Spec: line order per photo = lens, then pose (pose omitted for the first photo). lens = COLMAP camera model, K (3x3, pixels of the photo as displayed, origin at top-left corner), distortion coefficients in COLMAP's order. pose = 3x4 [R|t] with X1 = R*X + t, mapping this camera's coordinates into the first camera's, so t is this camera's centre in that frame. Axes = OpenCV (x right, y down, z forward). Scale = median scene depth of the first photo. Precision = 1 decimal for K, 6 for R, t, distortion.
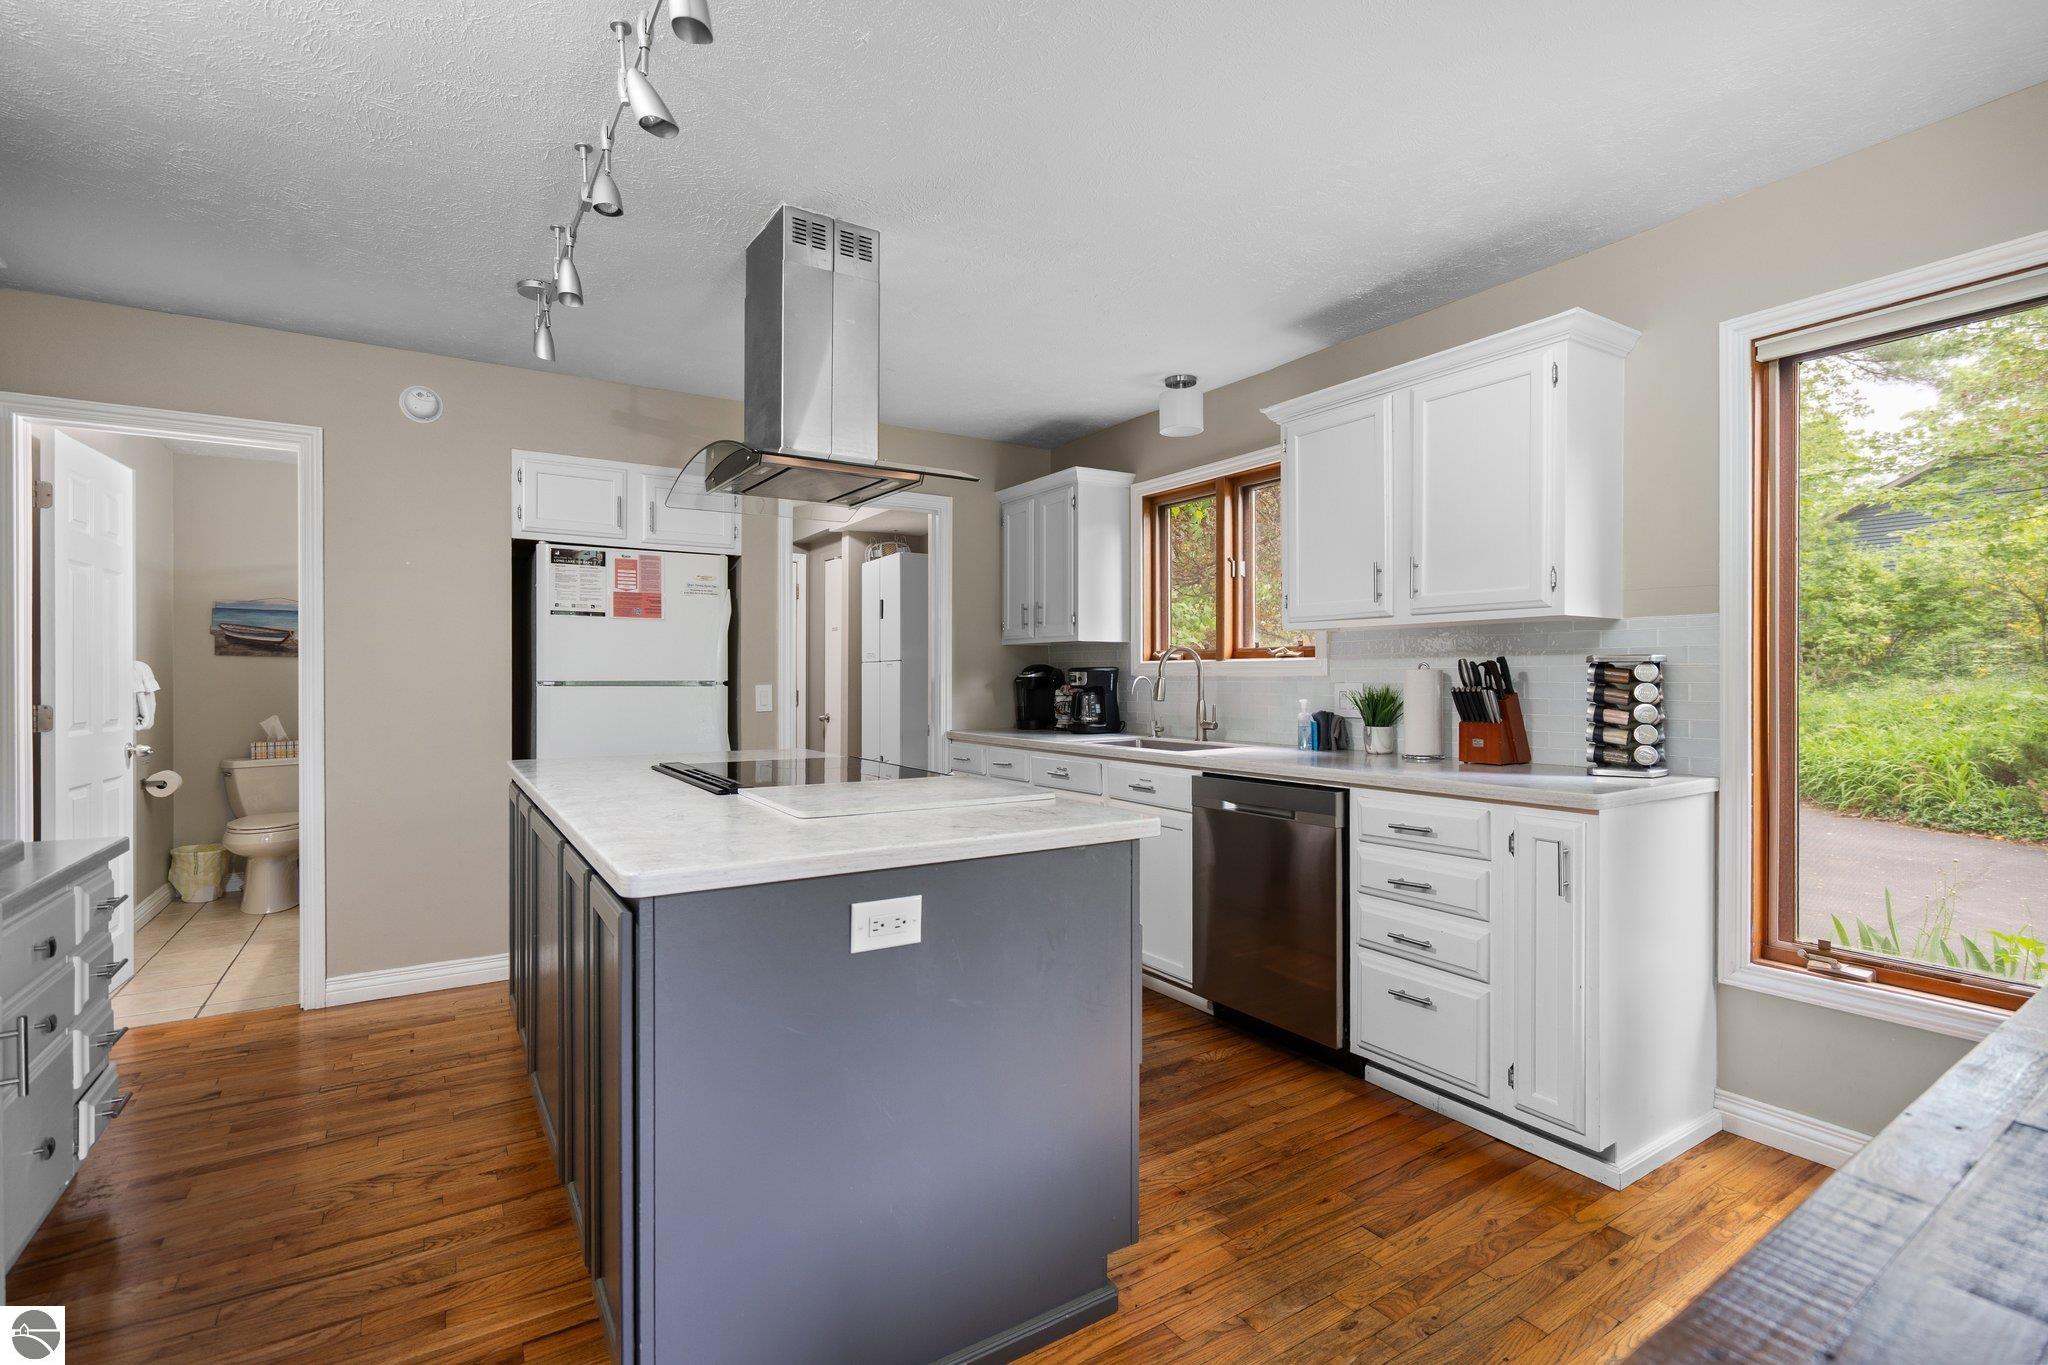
lens RADIAL K [[933.4, 0, 1013.8], [0, 933.4, 687.5], [0, 0, 1]] dist [-0.004509, 0.002175]
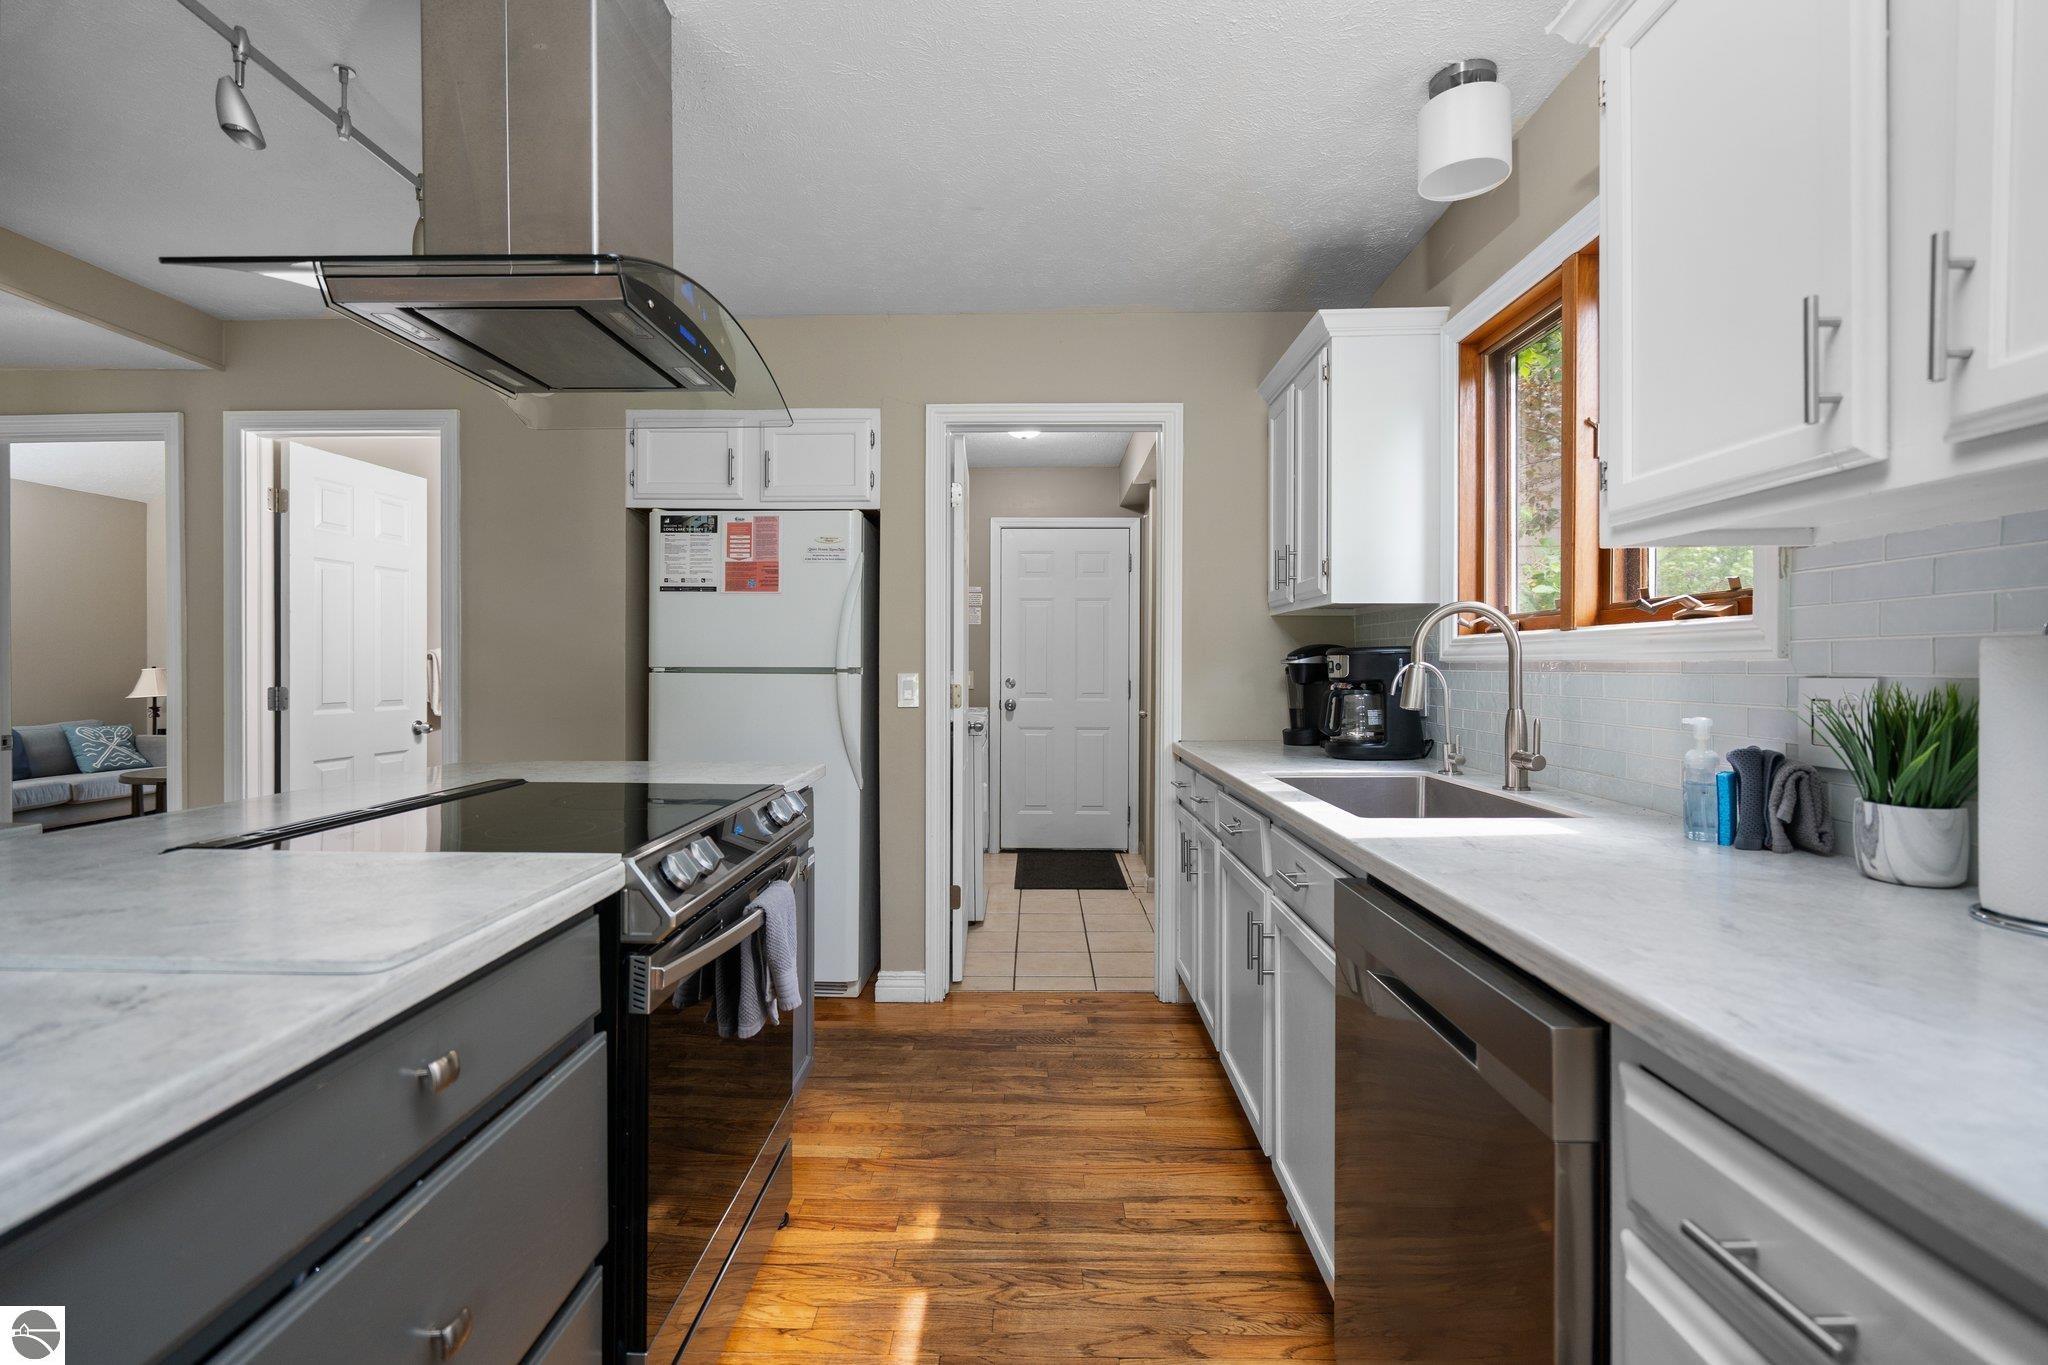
lens RADIAL K [[933.4, 0, 1007.4], [0, 933.4, 684.4], [0, 0, 1]] dist [-0.004509, 0.002175]
pose [[0.830087, 0.013254, -0.557476, 0.296581], [-0.007315, 0.999890, 0.012881, -0.005104], [0.557586, -0.006614, 0.830093, 0.508355]]
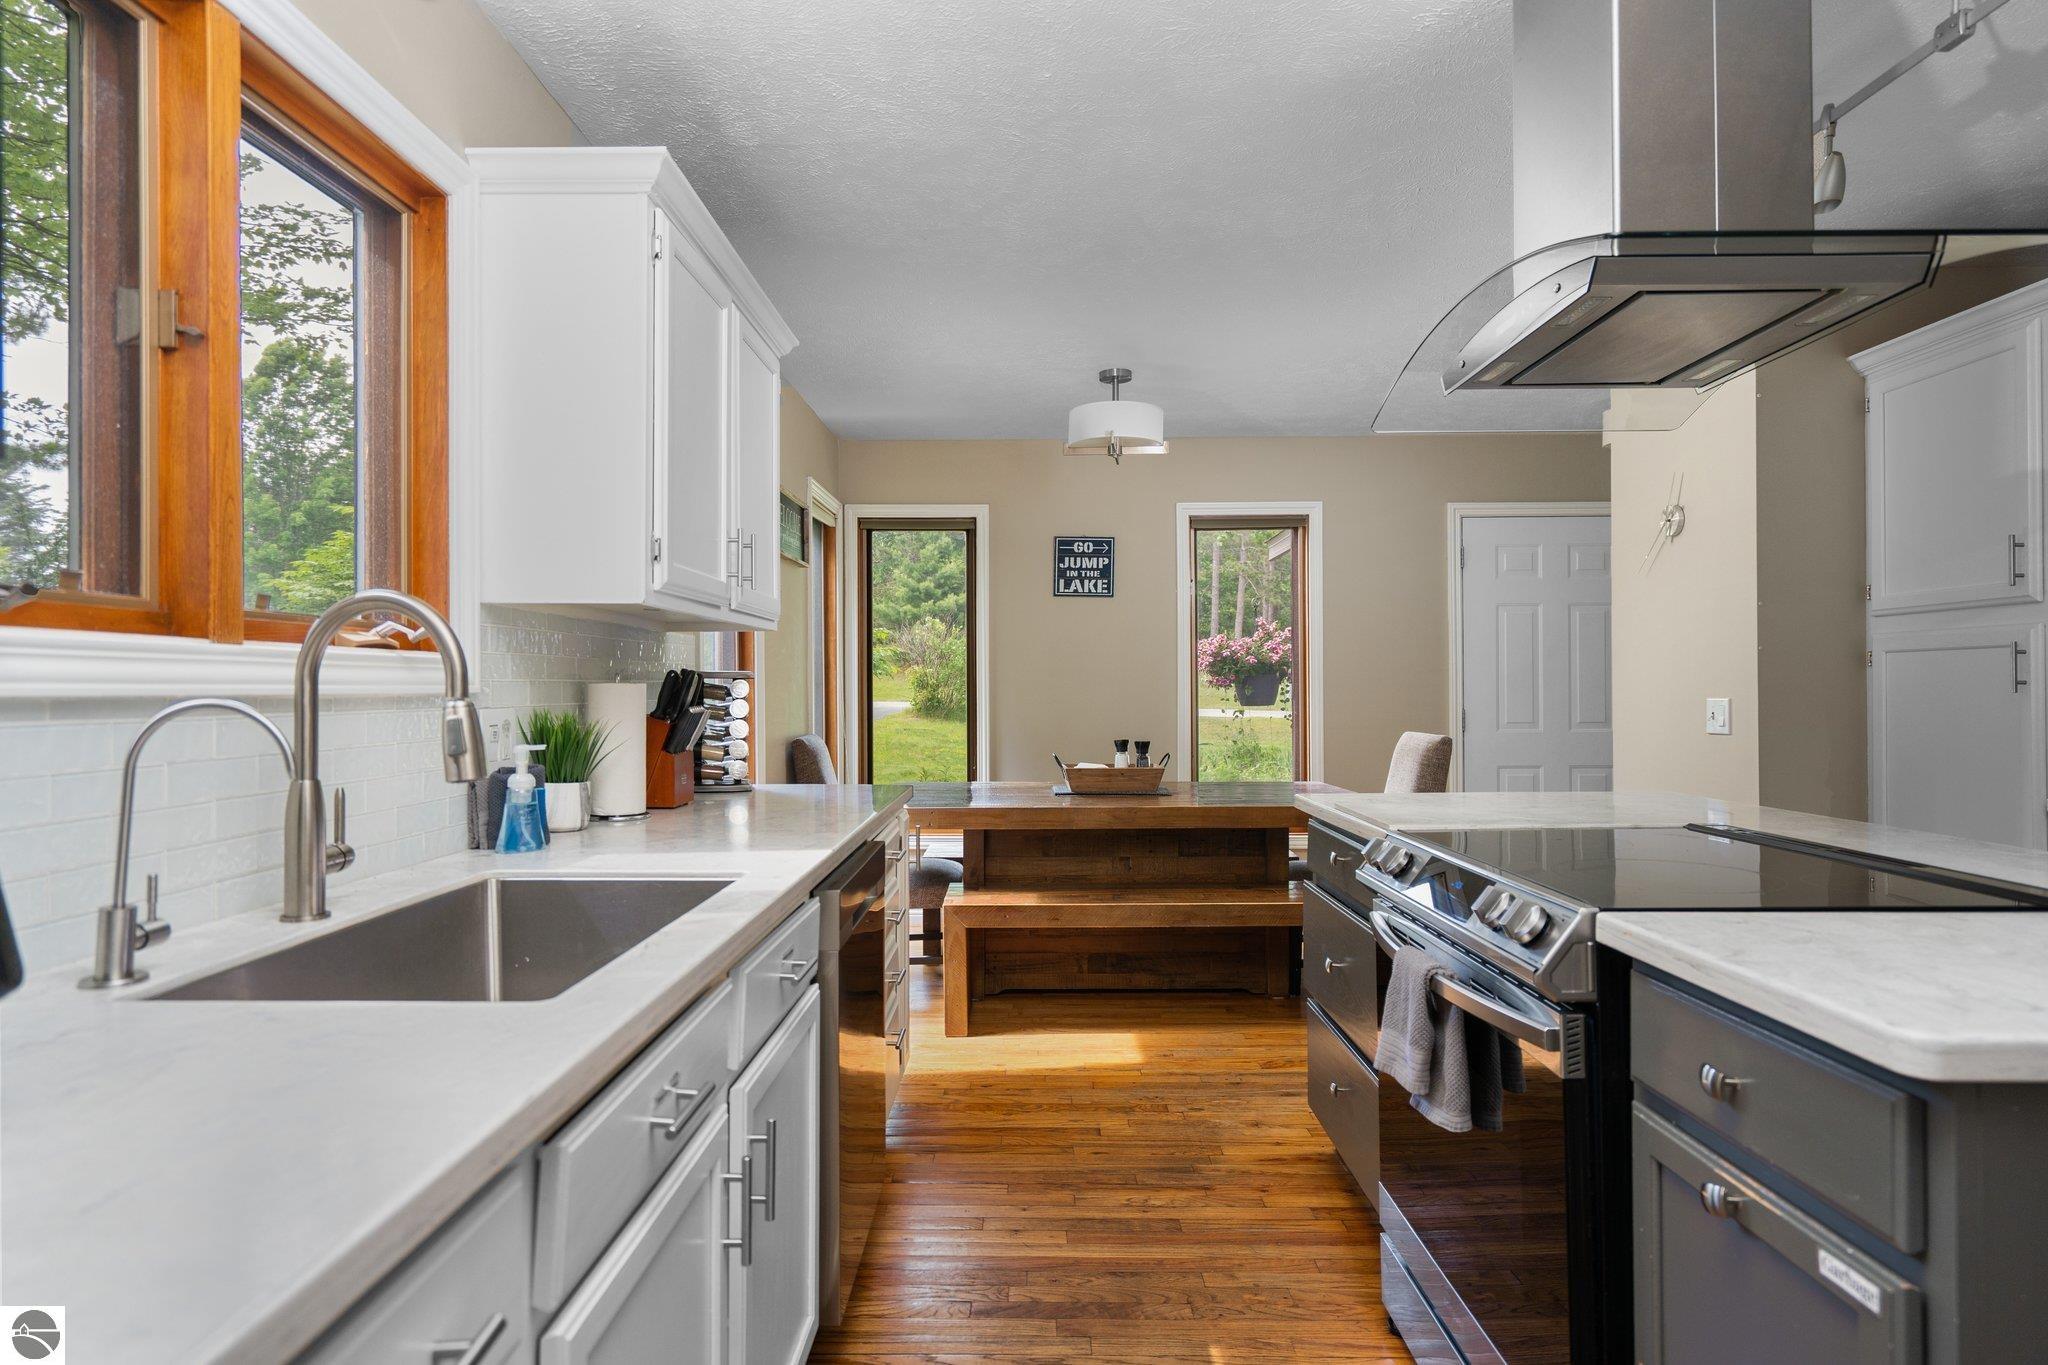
lens RADIAL K [[1112.8, 0, 1017.5], [0, 1112.8, 682.5], [0, 0, 1]] dist [0.007208, 0.000976]
pose [[-0.838032, 0.010084, 0.545528, -0.208102], [0.014675, 0.999884, 0.004062, -0.018003], [-0.545424, 0.011409, -0.838083, 1.380264]]
